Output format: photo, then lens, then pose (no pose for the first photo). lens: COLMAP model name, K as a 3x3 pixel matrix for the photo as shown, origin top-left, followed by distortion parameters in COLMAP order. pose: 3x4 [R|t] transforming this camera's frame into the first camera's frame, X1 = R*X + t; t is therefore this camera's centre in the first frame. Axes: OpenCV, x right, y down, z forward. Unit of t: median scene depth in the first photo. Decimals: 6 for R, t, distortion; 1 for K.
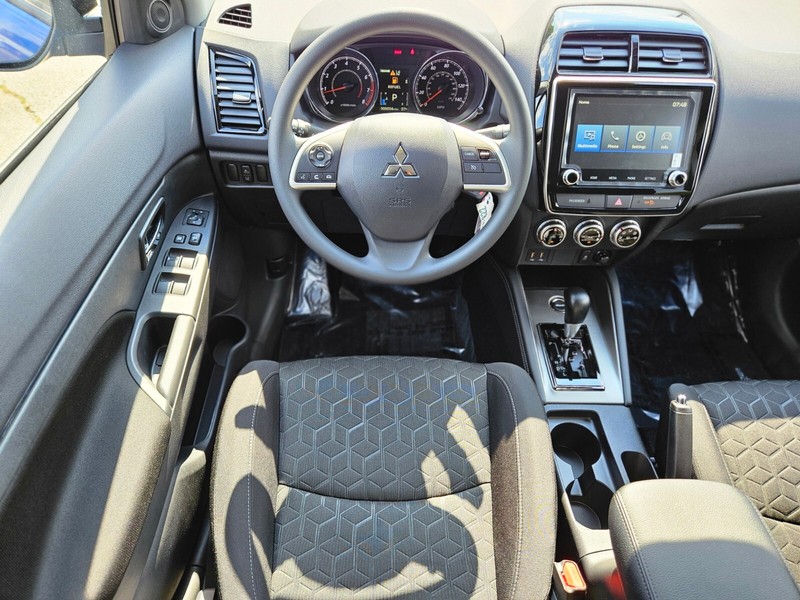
lens RADIAL K [[546.4, 0, 394.7], [0, 546.4, 315.4], [0, 0, 1]] dist [0.042515, -0.004409]
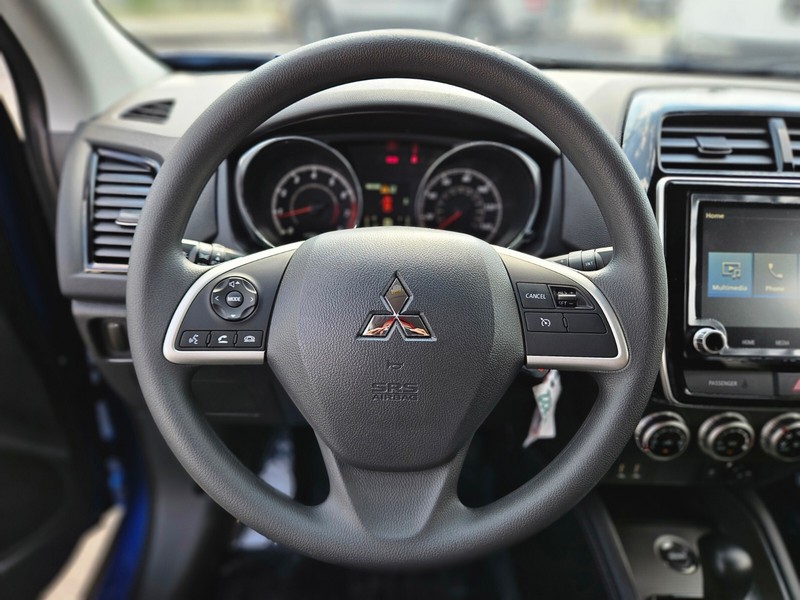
lens RADIAL K [[546.4, 0, 394.7], [0, 546.4, 315.4], [0, 0, 1]] dist [0.042515, -0.004409]
pose [[0.999987, -0.004050, 0.003036, 0.006139], [0.004776, 0.953496, -0.301367, -0.105627], [-0.001674, 0.301377, 0.953503, 0.444471]]
